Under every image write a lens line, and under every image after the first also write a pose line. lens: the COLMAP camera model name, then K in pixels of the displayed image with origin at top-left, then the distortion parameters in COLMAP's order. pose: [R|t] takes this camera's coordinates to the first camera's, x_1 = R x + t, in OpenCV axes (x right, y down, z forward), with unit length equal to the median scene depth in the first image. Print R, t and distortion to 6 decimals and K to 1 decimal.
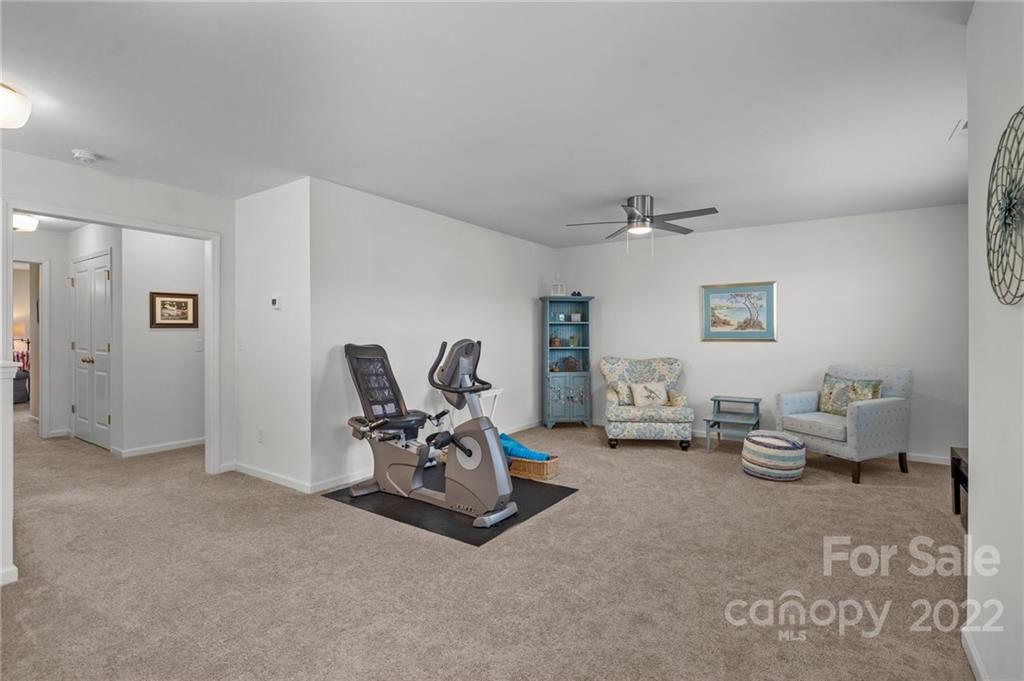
lens RADIAL K [[489.4, 0, 511.0], [0, 489.4, 337.1], [0, 0, 1]] dist [0.003193, 0.000207]
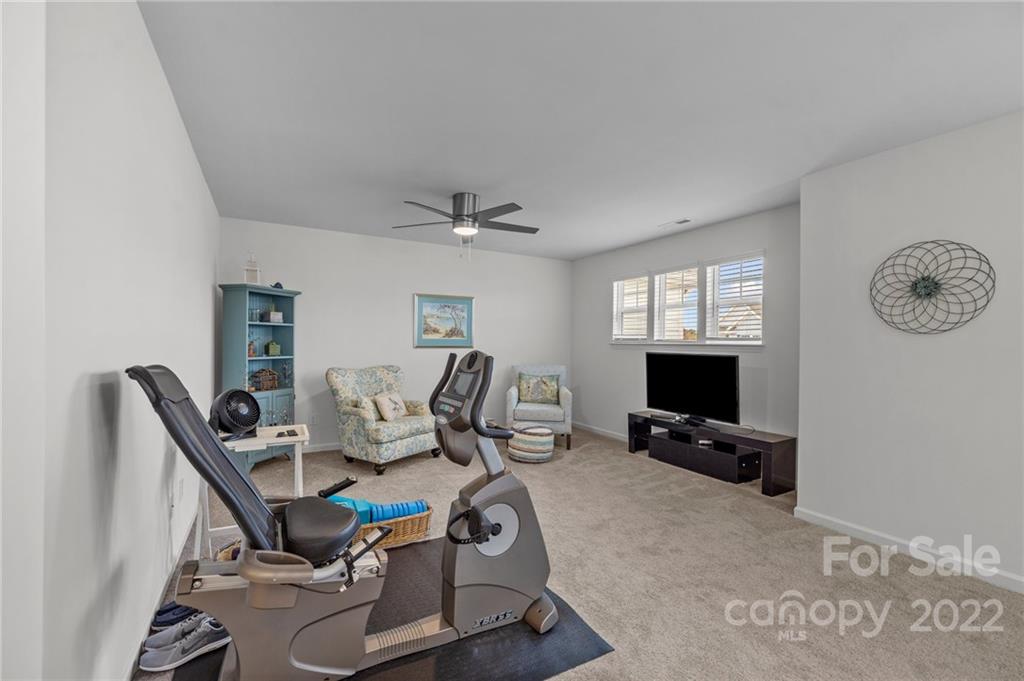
lens RADIAL K [[434.1, 0, 510.9], [0, 434.1, 345.0], [0, 0, 1]] dist [0.004934, -0.001231]
pose [[0.443685, -0.001224, 0.896182, -0.353470], [-0.008345, 0.999950, 0.005498, -0.004447], [-0.896144, -0.009918, 0.443653, 0.442497]]
